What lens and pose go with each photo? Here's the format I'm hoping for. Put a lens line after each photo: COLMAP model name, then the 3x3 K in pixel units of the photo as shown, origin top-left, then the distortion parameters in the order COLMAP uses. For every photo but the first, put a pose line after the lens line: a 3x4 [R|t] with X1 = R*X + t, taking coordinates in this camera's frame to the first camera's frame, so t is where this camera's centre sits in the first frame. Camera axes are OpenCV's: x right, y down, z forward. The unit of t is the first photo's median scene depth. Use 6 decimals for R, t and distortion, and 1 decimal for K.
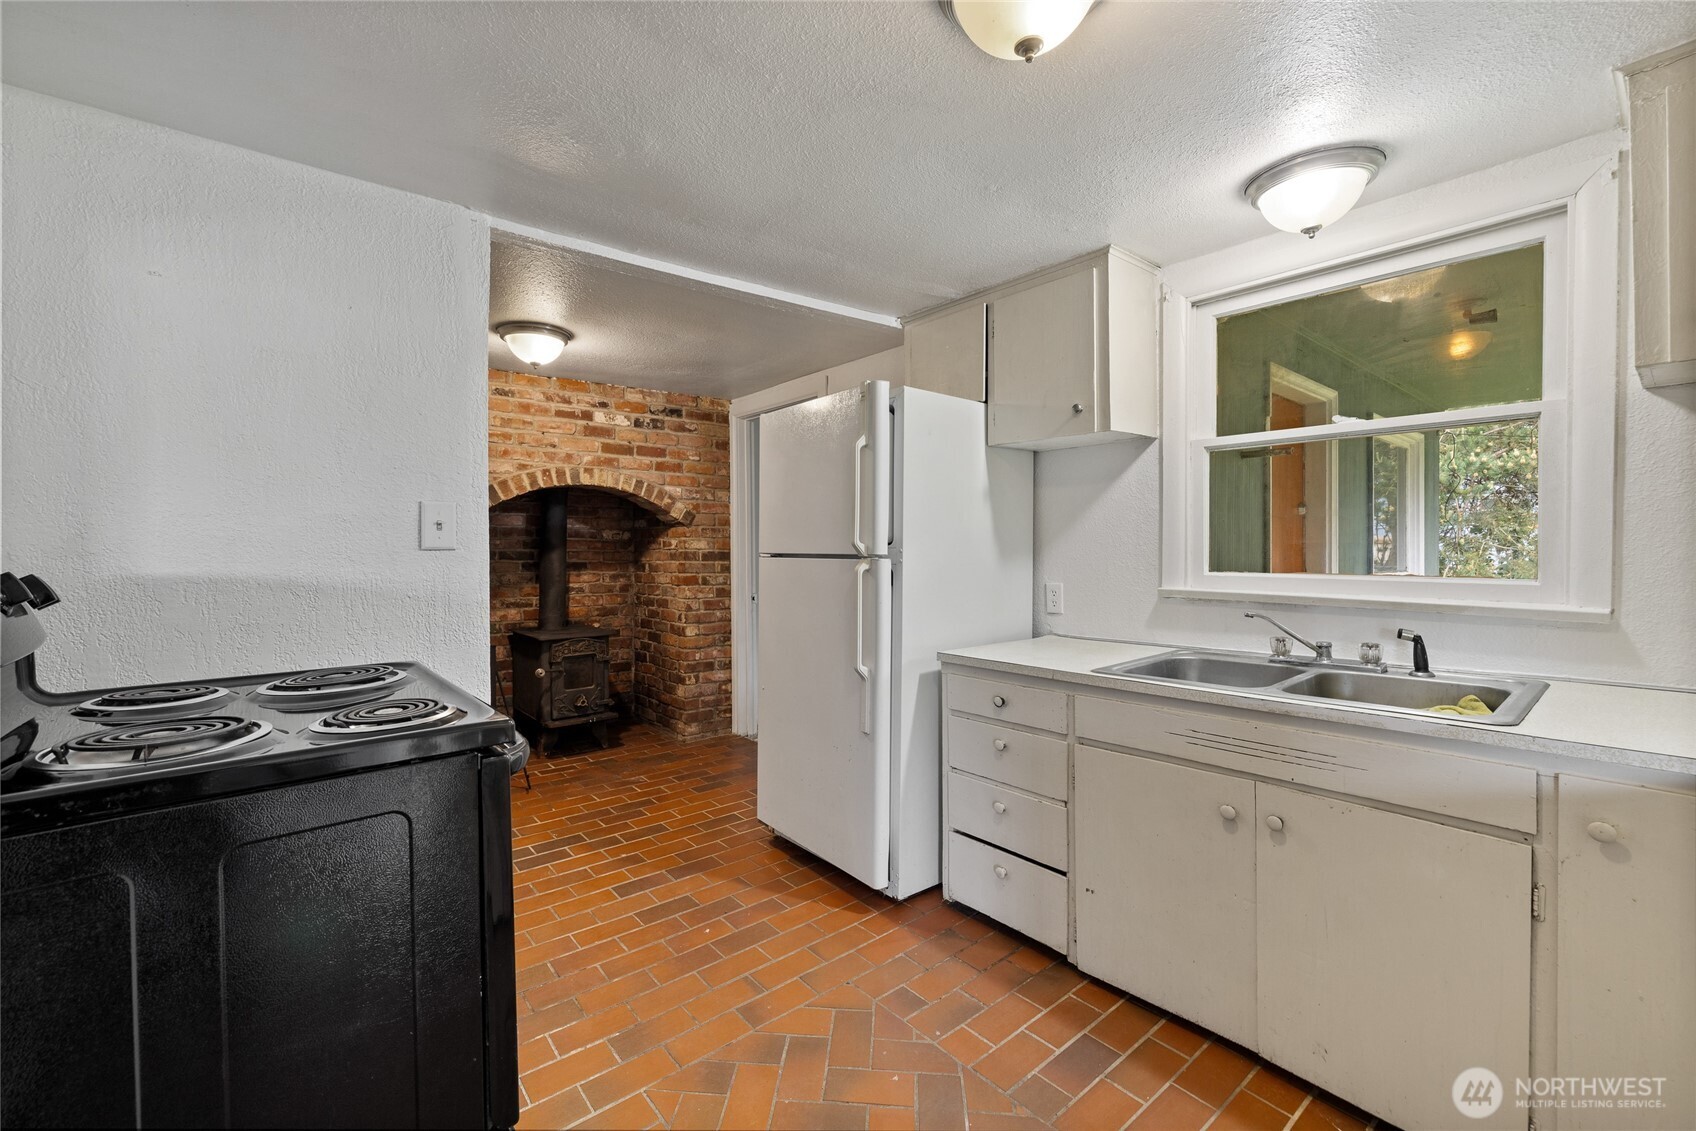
lens RADIAL K [[726.2, 0, 832.5], [0, 726.2, 560.7], [0, 0, 1]] dist [0.004341, 0.000663]
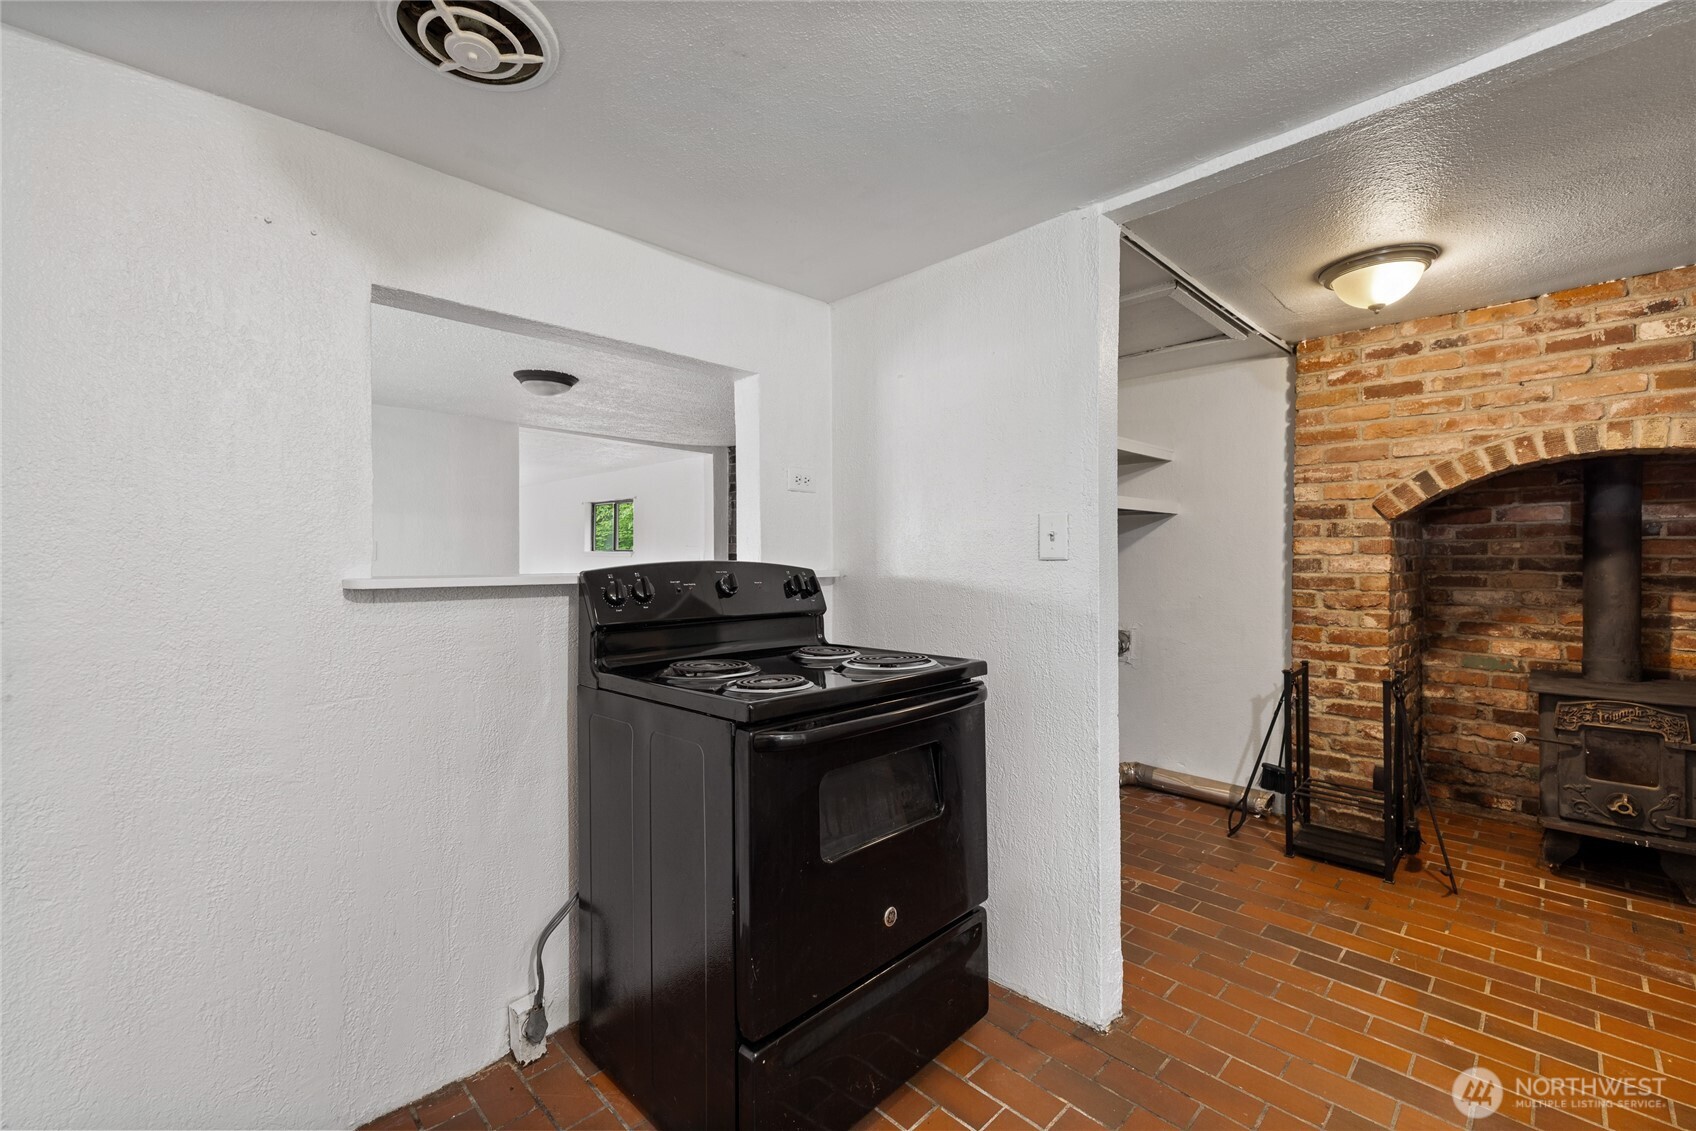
lens RADIAL K [[726.2, 0, 832.7], [0, 726.2, 557.3], [0, 0, 1]] dist [0.004341, 0.000663]
pose [[0.075613, 0.002944, -0.997133, 0.230525], [-0.010517, 0.999942, 0.002155, -0.009094], [0.997082, 0.010324, 0.075640, 0.313310]]
